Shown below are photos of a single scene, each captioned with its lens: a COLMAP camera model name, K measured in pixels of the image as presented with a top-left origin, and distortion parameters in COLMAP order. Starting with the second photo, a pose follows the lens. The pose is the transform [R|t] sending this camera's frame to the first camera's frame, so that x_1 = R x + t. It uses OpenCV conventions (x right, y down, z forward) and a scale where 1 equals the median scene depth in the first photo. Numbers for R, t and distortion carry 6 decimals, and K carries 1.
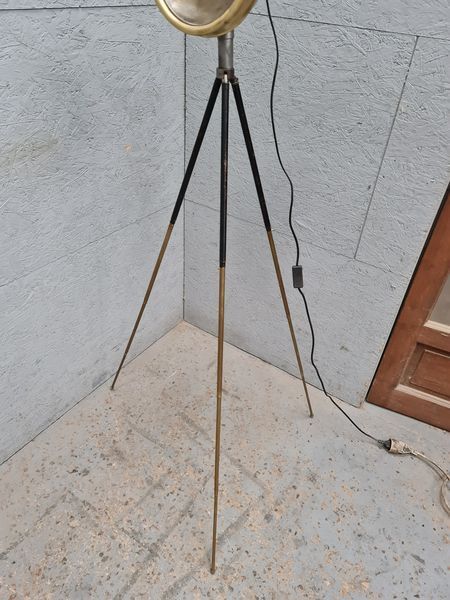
lens RADIAL K [[432.8, 0, 230.2], [0, 432.8, 300.8], [0, 0, 1]] dist [0.105274, -0.090979]
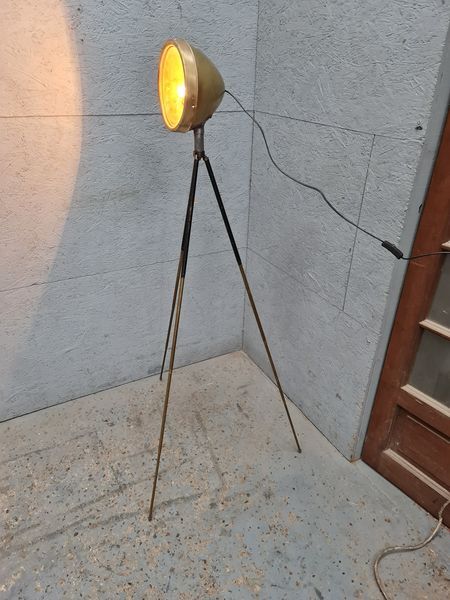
lens RADIAL K [[432.8, 0, 230.2], [0, 432.8, 300.8], [0, 0, 1]] dist [0.105274, -0.090979]
pose [[0.882694, 0.187173, -0.431065, 0.562273], [-0.255210, 0.961139, -0.105257, 0.080799], [0.394612, 0.202921, 0.896161, -0.159683]]
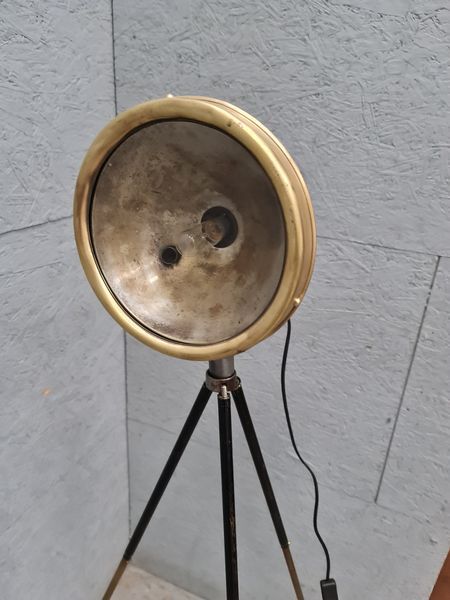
lens RADIAL K [[449.8, 0, 232.0], [0, 449.8, 311.9], [0, 0, 1]] dist [0.045700, -0.044068]
pose [[0.982125, -0.080453, 0.170172, -0.060409], [0.114051, 0.973553, -0.197958, -0.314052], [-0.149745, 0.213828, 0.965326, 0.257481]]
